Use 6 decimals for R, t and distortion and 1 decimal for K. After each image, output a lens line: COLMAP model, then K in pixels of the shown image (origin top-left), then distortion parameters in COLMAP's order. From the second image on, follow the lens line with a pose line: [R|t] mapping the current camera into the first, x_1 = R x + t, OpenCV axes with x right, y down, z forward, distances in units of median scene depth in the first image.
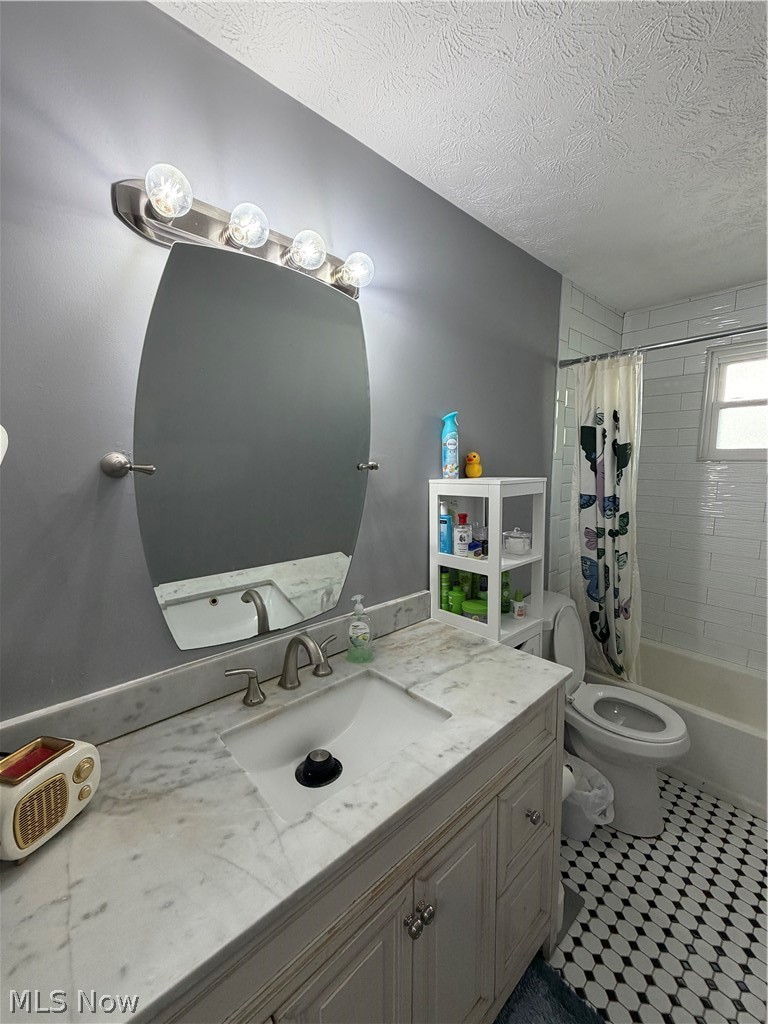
lens RADIAL K [[409.2, 0, 384.1], [0, 409.2, 508.8], [0, 0, 1]] dist [-0.001443, 0.000337]
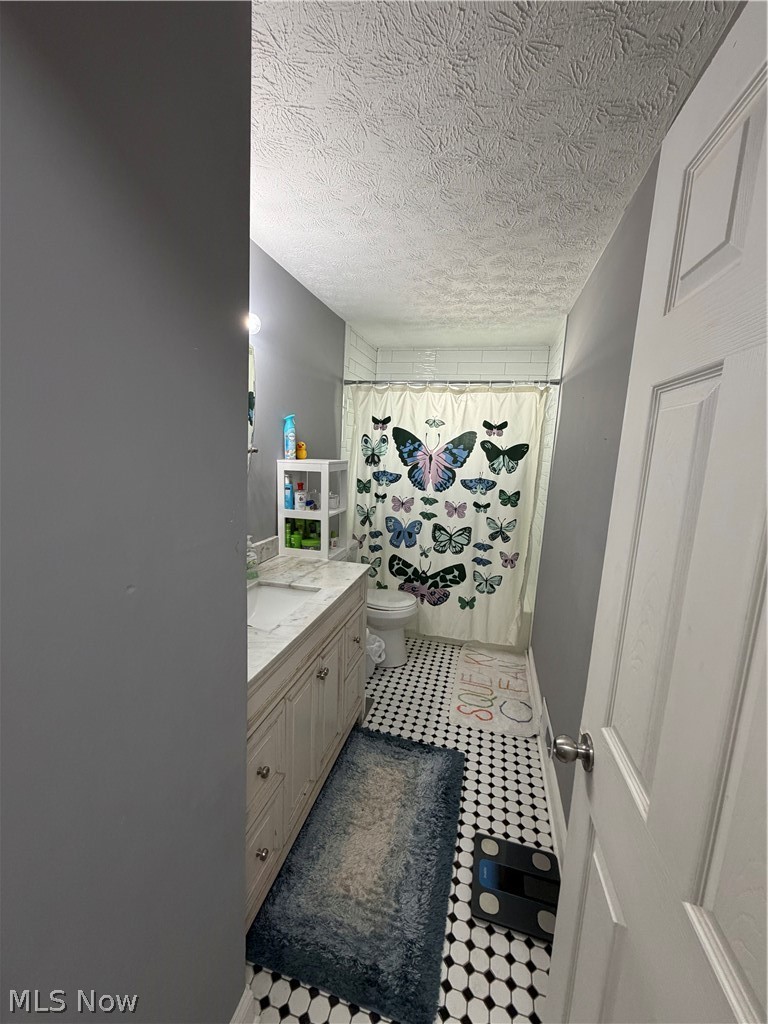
lens RADIAL K [[409.2, 0, 384.1], [0, 409.2, 508.8], [0, 0, 1]] dist [-0.001443, 0.000337]
pose [[0.834640, -0.044287, 0.549012, -0.391917], [0.016565, 0.998330, 0.055349, 0.029884], [-0.550546, -0.037102, 0.833980, -0.452282]]
